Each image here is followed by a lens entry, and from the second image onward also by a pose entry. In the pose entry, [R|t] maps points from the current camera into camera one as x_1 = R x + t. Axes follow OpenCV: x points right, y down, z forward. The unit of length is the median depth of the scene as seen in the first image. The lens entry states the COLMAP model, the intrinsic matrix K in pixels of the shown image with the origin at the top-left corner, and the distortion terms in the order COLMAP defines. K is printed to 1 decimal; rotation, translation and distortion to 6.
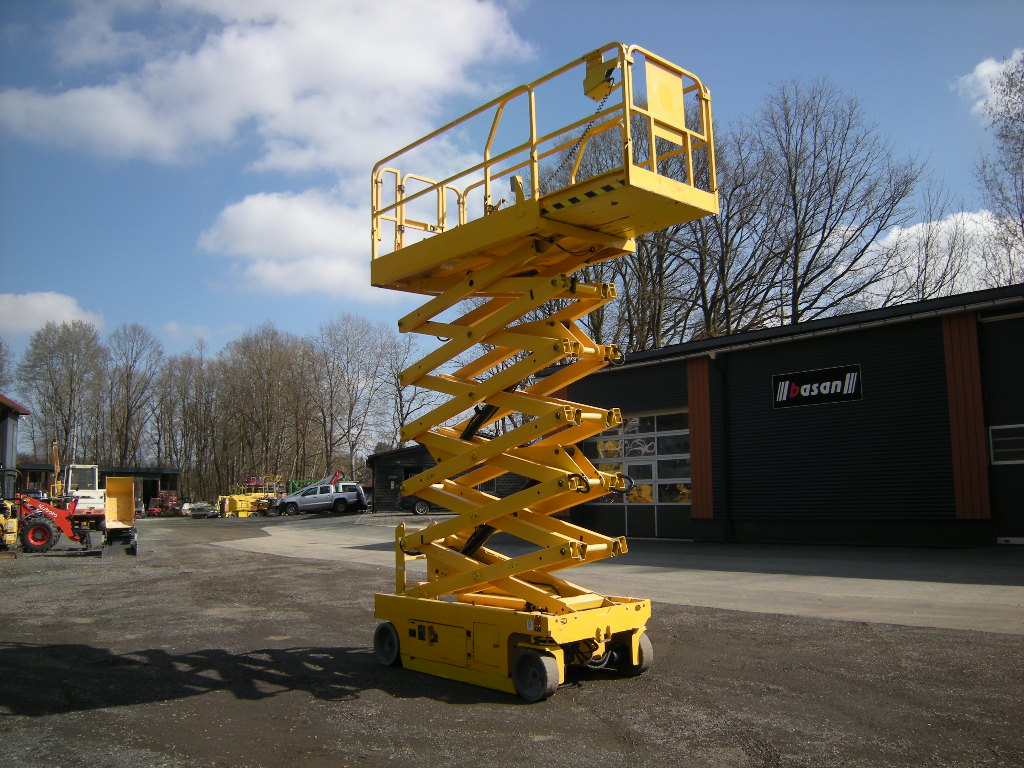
lens RADIAL K [[859.7, 0, 506.5], [0, 859.7, 365.2], [0, 0, 1]] dist [-0.102531, 0.015142]
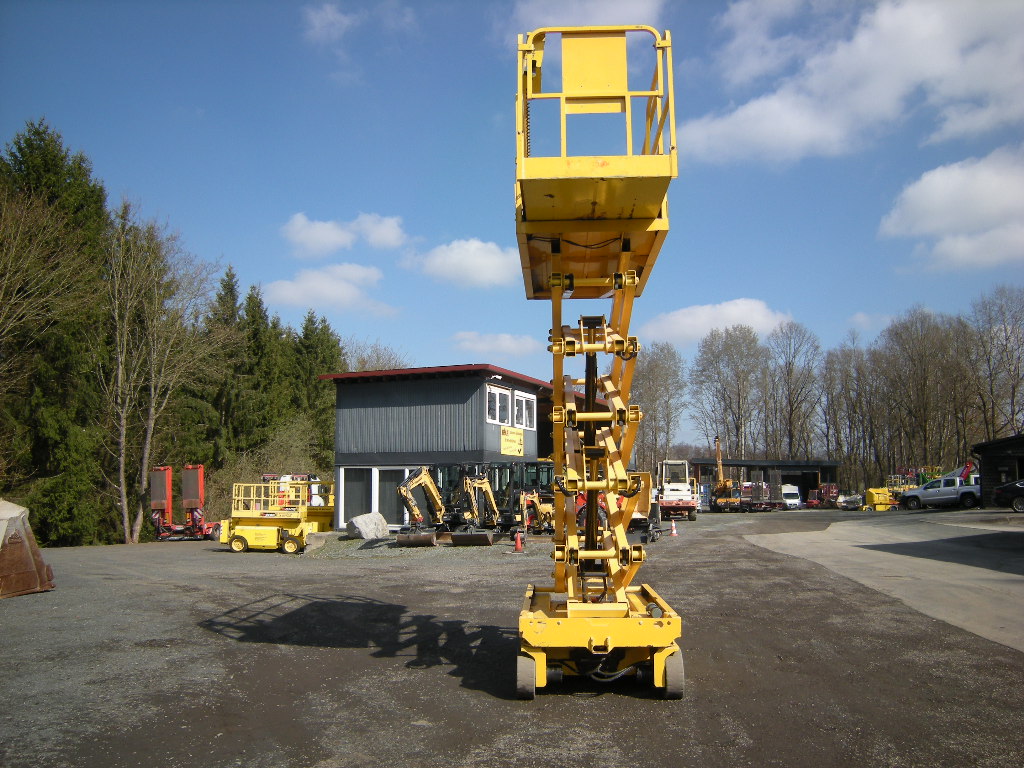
lens RADIAL K [[859.7, 0, 511.0], [0, 859.7, 385.5], [0, 0, 1]] dist [-0.102531, 0.015142]
pose [[0.711737, -0.061588, -0.699741, 0.088925], [0.084991, 0.996381, -0.001249, 0.002221], [0.697286, -0.058582, 0.714396, 0.032365]]
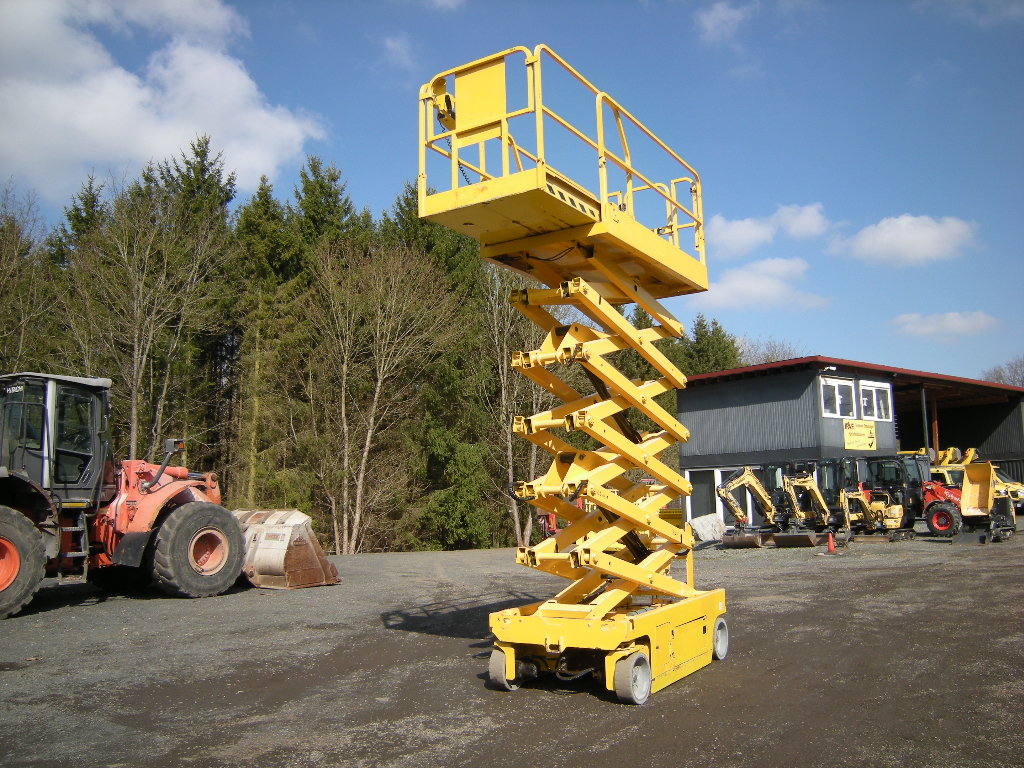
lens RADIAL K [[859.7, 0, 511.4], [0, 859.7, 385.6], [0, 0, 1]] dist [-0.102531, 0.015142]
pose [[0.280205, -0.105715, -0.954101, 0.131199], [0.152802, 0.986157, -0.064392, 0.009203], [0.947701, -0.127746, 0.292480, 0.085305]]
